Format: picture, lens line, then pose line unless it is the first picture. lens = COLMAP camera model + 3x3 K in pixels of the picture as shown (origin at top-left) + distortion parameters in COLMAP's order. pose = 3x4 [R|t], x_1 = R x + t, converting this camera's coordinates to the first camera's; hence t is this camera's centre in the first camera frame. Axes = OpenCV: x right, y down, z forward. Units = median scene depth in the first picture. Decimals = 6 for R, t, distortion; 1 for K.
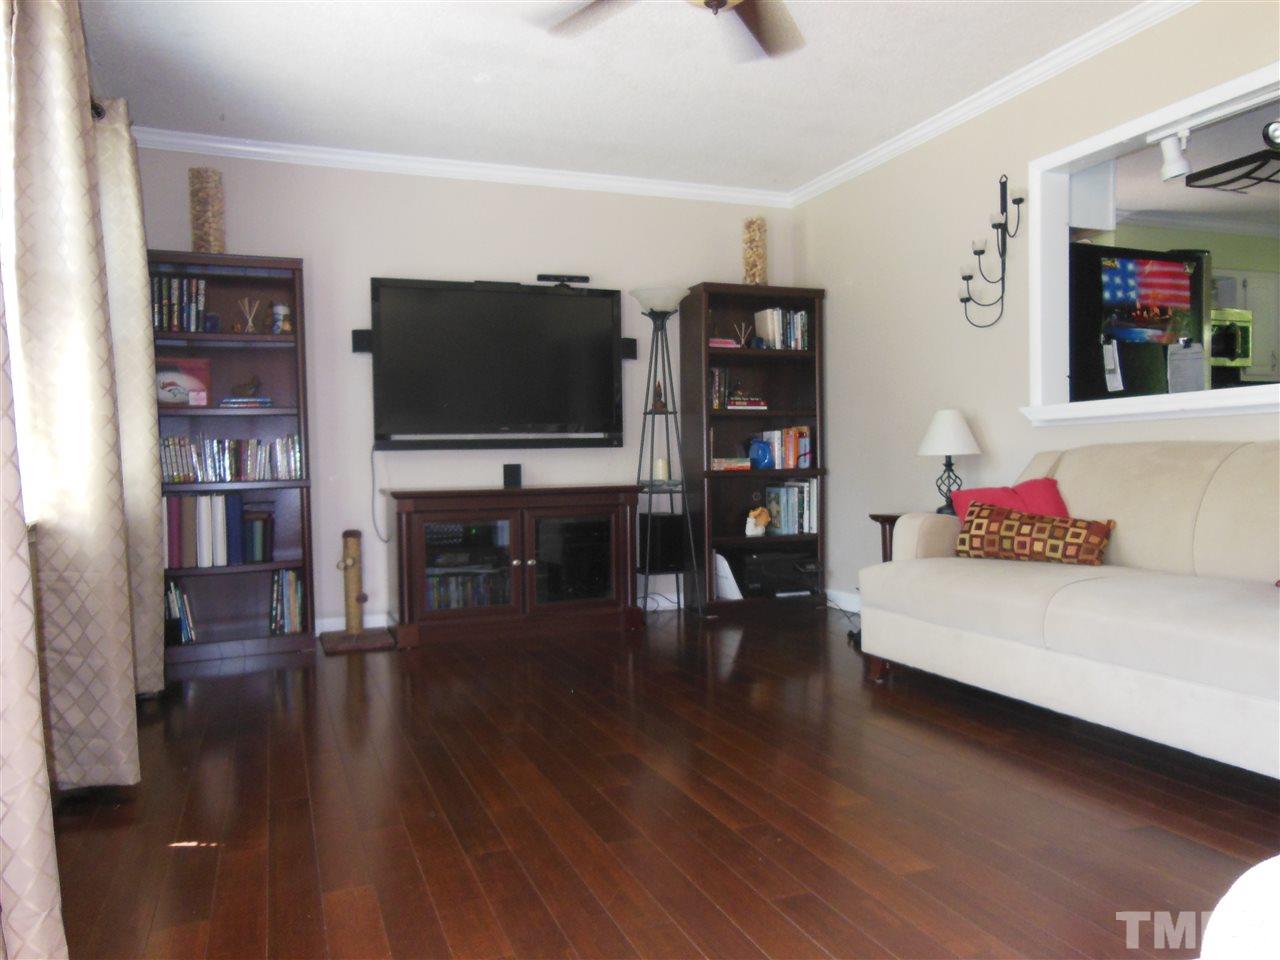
lens RADIAL K [[930.6, 0, 640.0], [0, 930.6, 480.0], [0, 0, 1]] dist [-0.001954, 0.005011]
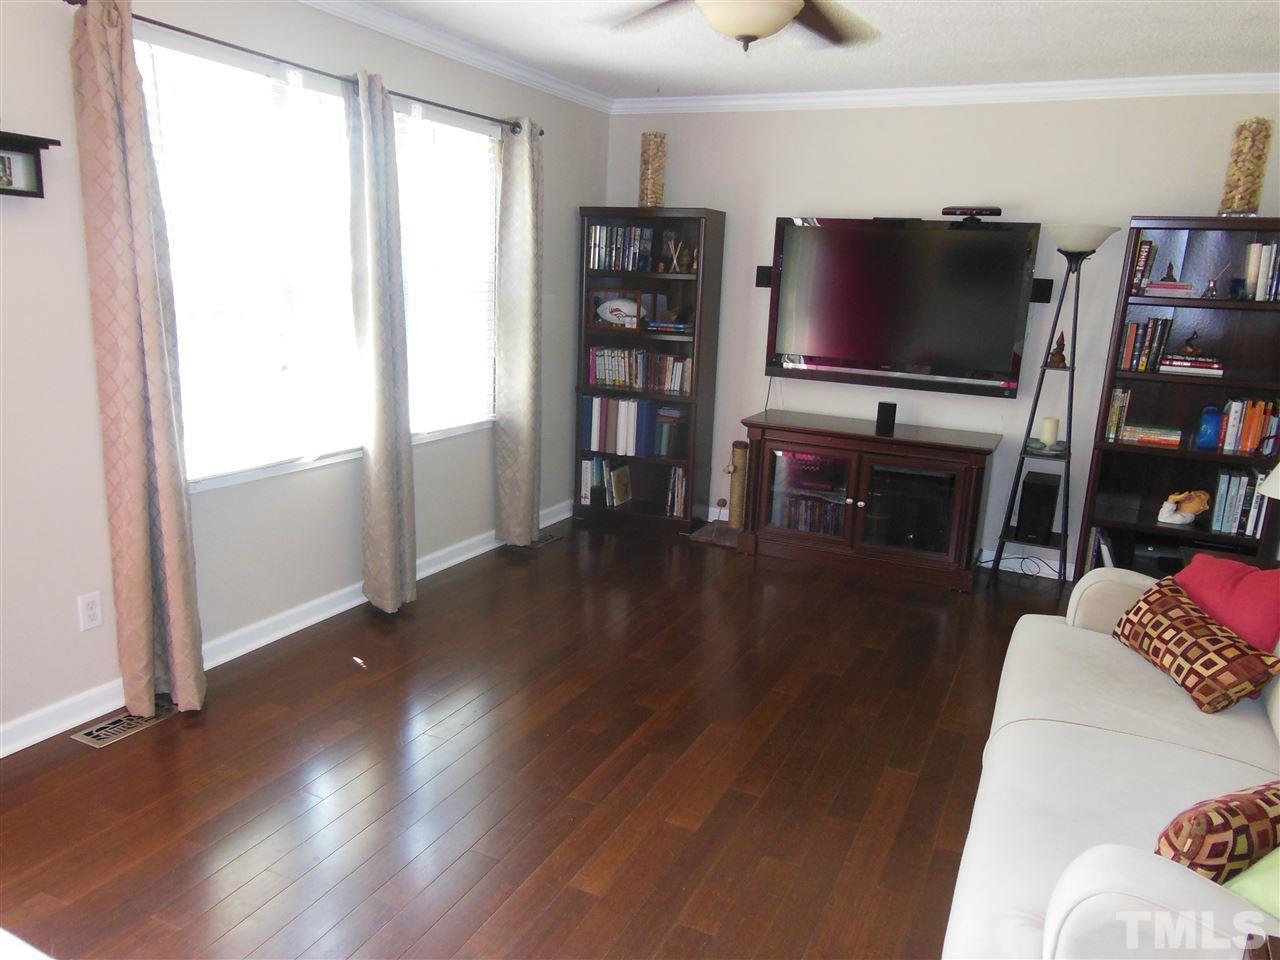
lens RADIAL K [[930.6, 0, 640.0], [0, 930.6, 480.0], [0, 0, 1]] dist [-0.001954, 0.005011]
pose [[0.691416, 0.211764, -0.690724, 0.384490], [-0.073443, 0.971726, 0.224398, -0.139013], [0.718714, -0.104424, 0.687420, 0.092201]]
